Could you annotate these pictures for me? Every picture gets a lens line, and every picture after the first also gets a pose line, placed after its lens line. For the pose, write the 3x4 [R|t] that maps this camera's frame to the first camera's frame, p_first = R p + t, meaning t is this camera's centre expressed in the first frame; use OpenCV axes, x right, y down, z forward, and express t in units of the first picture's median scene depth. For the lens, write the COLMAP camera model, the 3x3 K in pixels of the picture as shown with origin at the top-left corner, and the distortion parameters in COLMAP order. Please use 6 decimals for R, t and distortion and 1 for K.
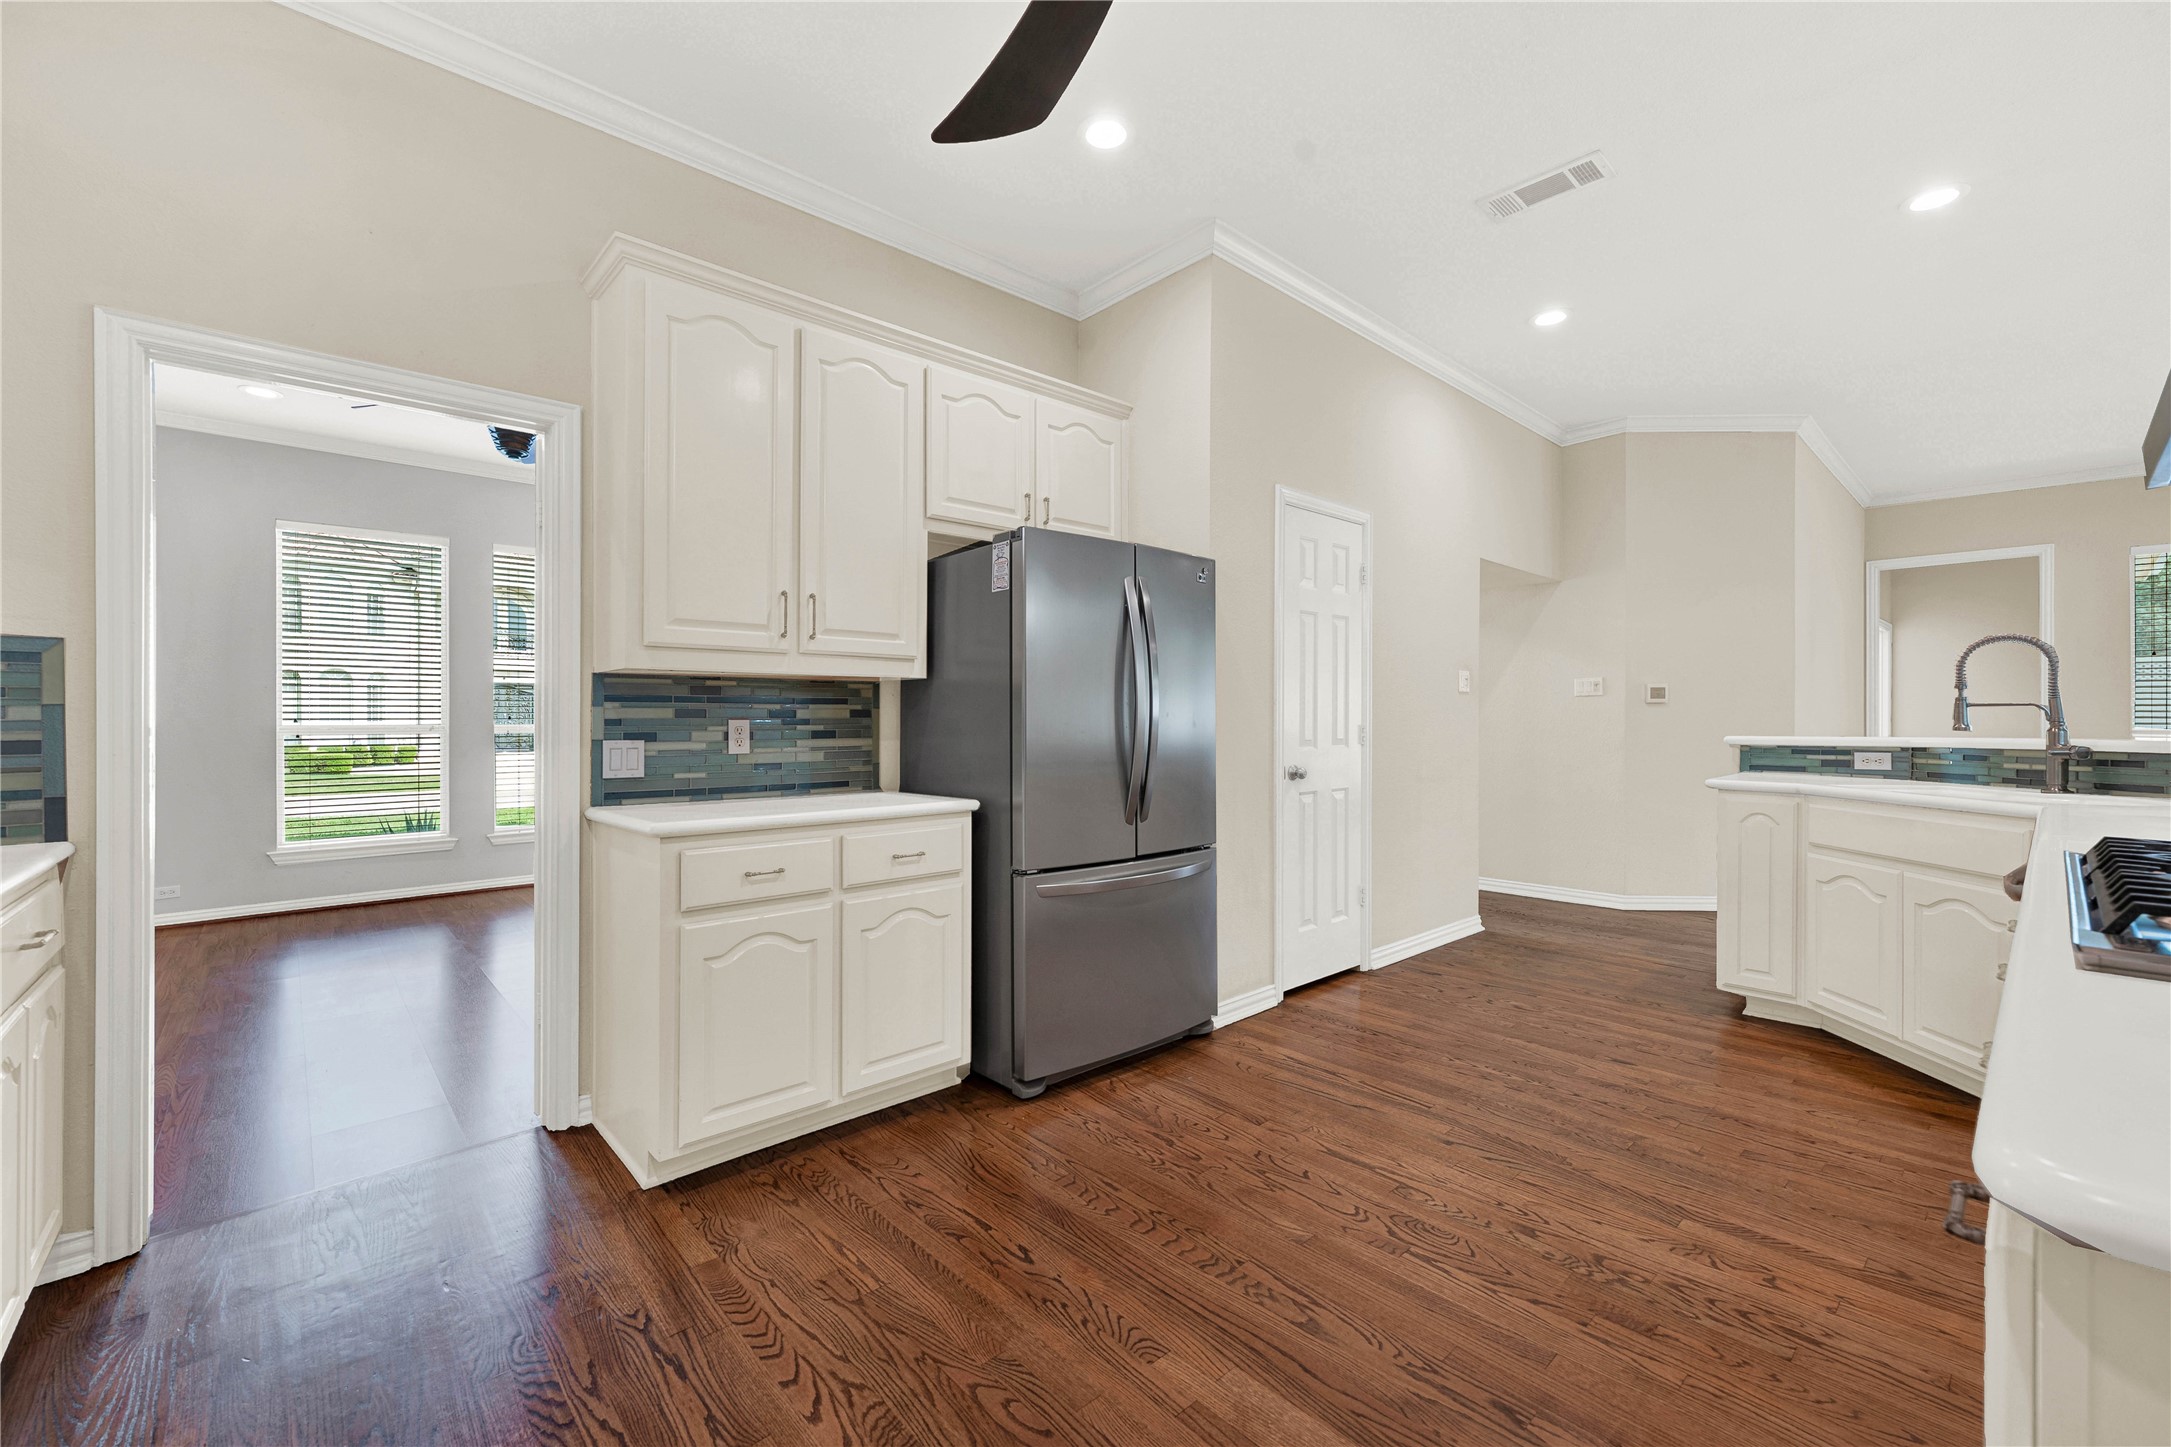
lens RADIAL K [[887.6, 0, 1075.2], [0, 887.6, 727.0], [0, 0, 1]] dist [0.000635, -0.000021]
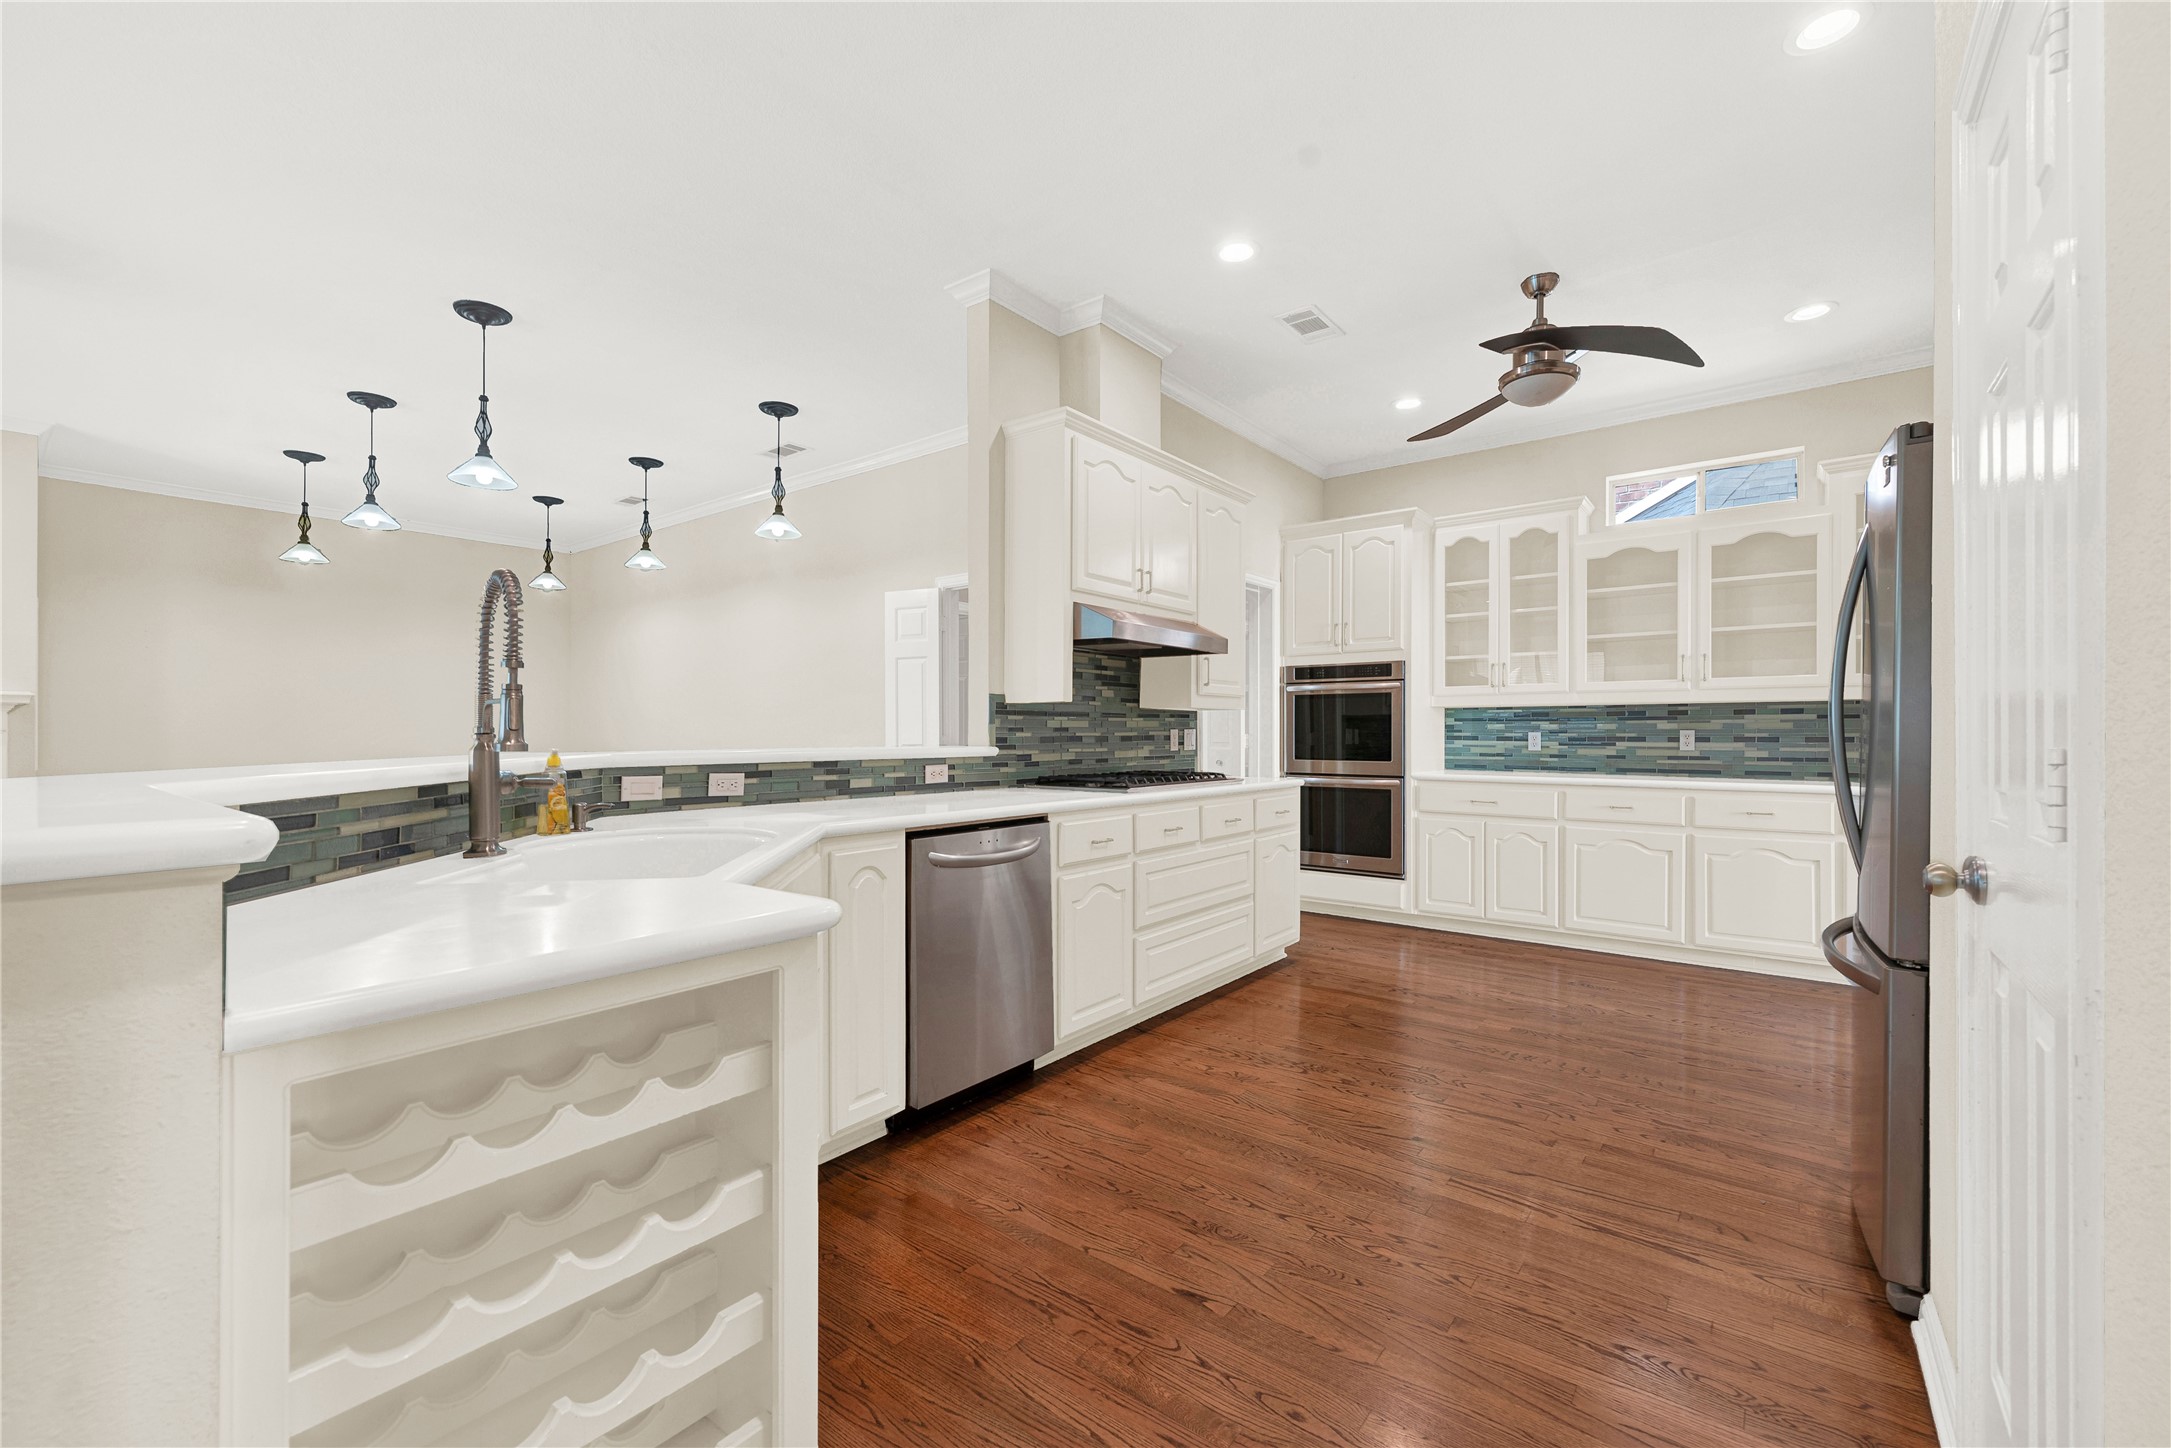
lens RADIAL K [[887.6, 0, 1079.3], [0, 887.6, 736.0], [0, 0, 1]] dist [0.000635, -0.000021]
pose [[-0.986573, 0.003285, -0.163285, 1.055467], [0.002671, 0.999989, 0.003978, -0.002390], [0.163297, 0.003489, -0.986571, 2.115464]]
